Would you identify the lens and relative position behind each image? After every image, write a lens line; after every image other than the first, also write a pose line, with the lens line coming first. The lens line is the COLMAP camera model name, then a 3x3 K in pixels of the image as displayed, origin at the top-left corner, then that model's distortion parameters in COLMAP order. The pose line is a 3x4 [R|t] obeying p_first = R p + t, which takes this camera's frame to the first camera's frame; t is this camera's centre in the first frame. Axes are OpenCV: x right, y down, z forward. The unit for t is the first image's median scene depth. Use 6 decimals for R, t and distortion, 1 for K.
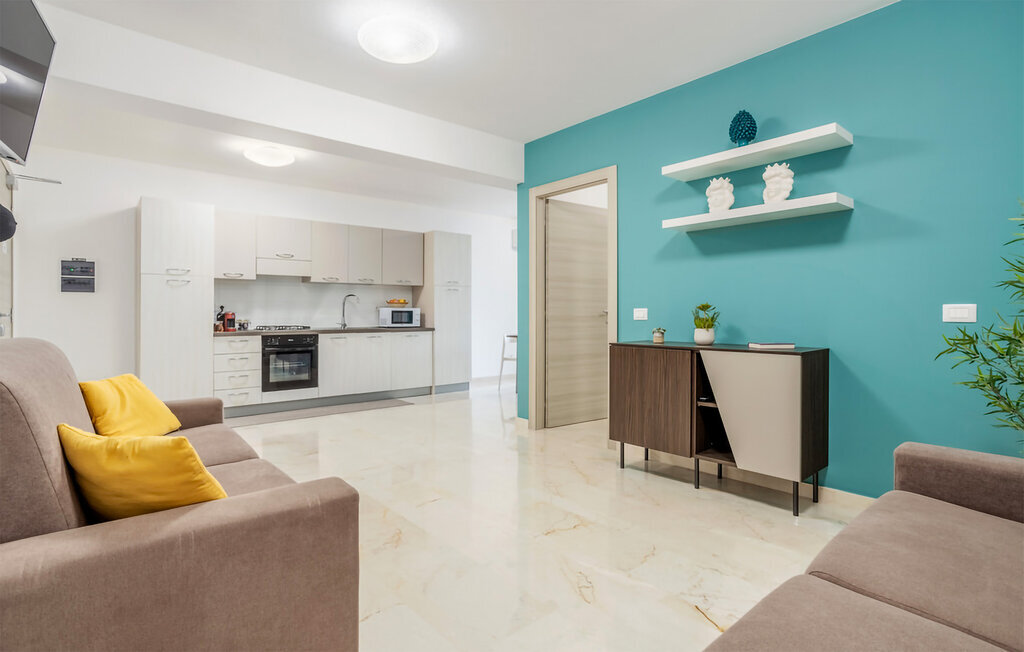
lens RADIAL K [[514.2, 0, 510.0], [0, 514.2, 311.7], [0, 0, 1]] dist [-0.000305, -0.000024]
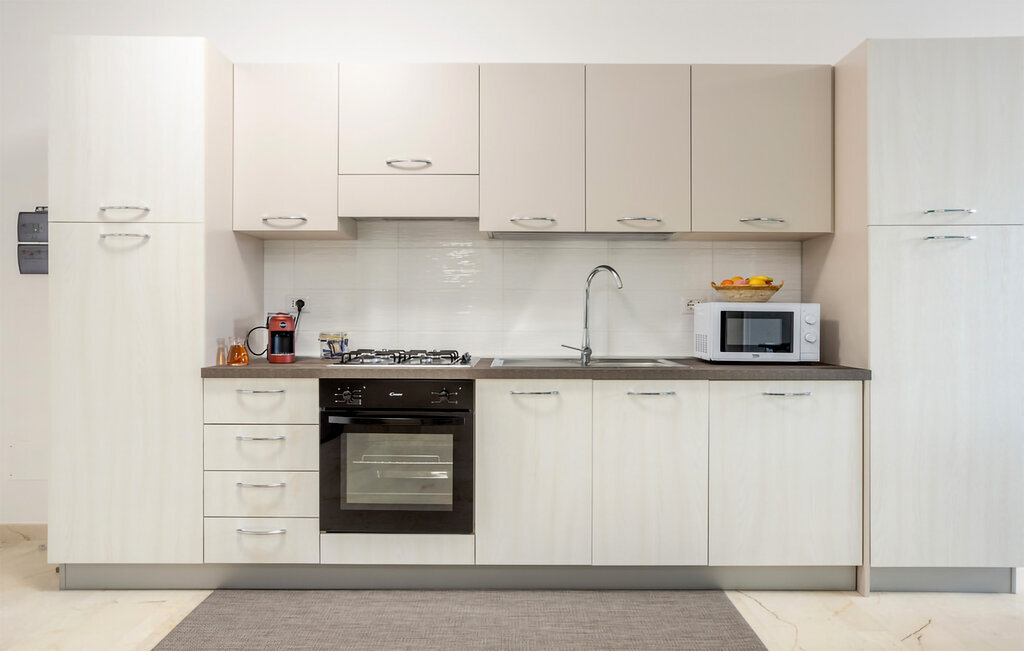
lens RADIAL K [[641.3, 0, 510.9], [0, 641.3, 312.0], [0, 0, 1]] dist [-0.019555, 0.003530]
pose [[0.760270, -0.000175, -0.649608, -0.075605], [-0.001862, 0.999995, -0.002448, -0.000220], [0.649605, 0.003071, 0.760266, 0.669312]]
